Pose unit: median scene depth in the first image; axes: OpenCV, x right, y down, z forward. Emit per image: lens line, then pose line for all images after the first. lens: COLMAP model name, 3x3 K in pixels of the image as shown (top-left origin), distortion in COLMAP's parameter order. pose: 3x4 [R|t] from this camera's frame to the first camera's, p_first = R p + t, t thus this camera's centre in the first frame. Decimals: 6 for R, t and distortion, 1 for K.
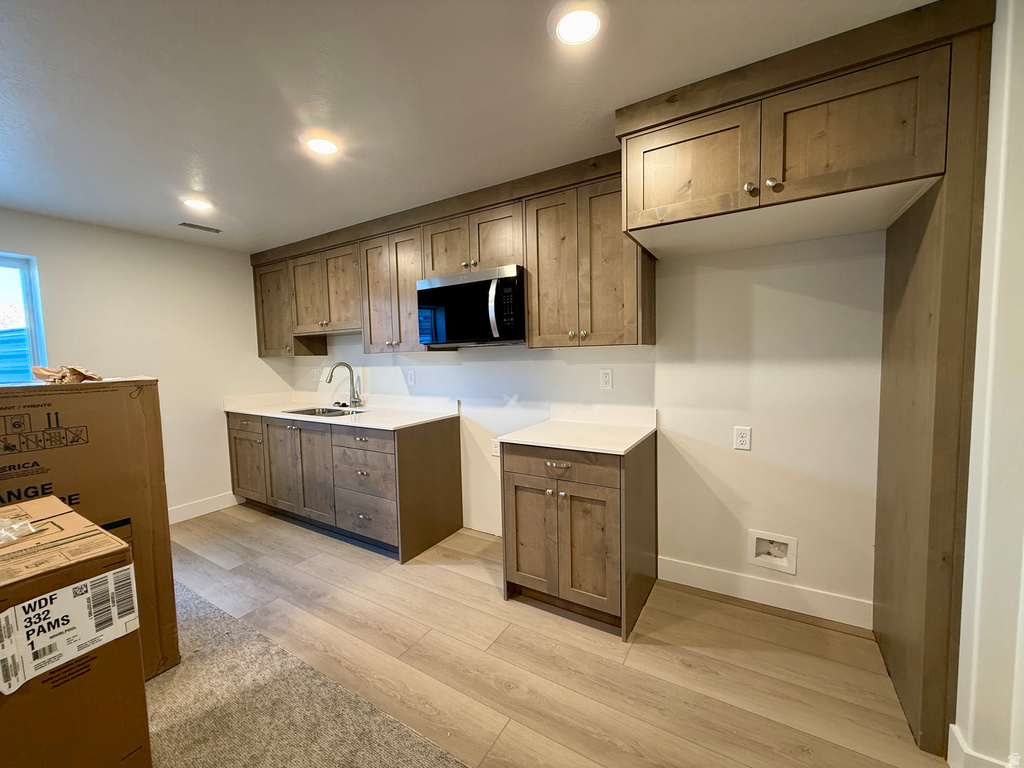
lens RADIAL K [[407.9, 0, 510.6], [0, 407.9, 383.9], [0, 0, 1]] dist [0.000770, -0.000108]
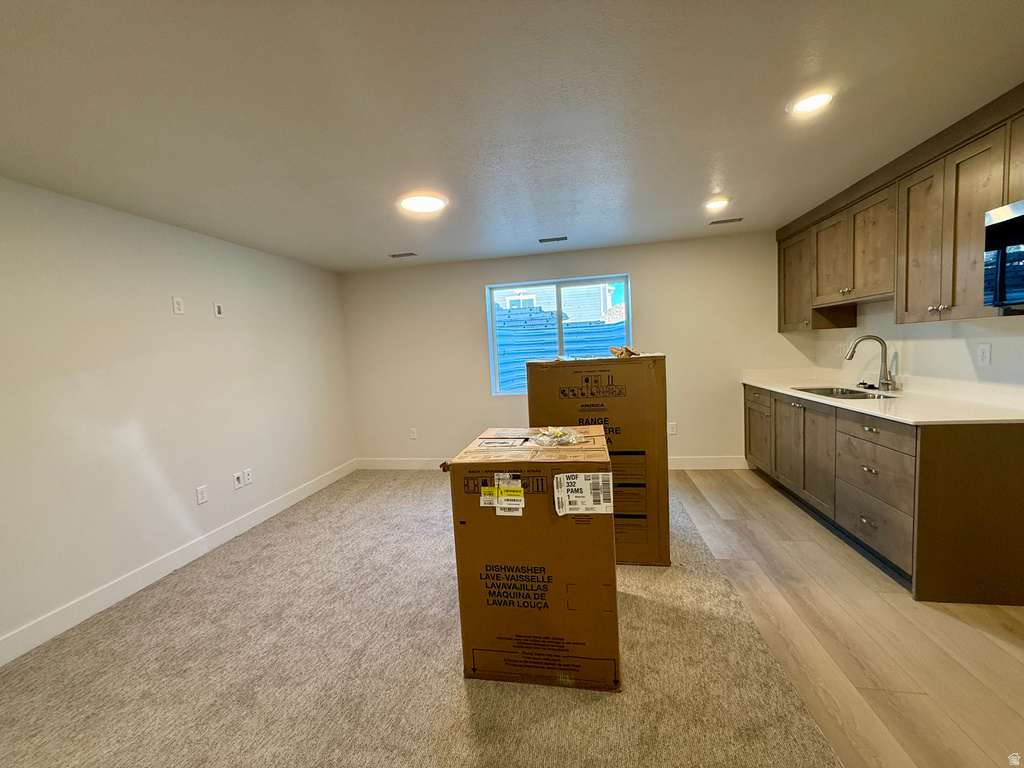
lens RADIAL K [[407.9, 0, 508.6], [0, 407.9, 384.3], [0, 0, 1]] dist [0.000770, -0.000108]
pose [[0.358595, 0.080142, -0.930047, 0.138628], [-0.016607, 0.996698, 0.079482, -0.009746], [0.933345, -0.013057, 0.358742, 0.017732]]
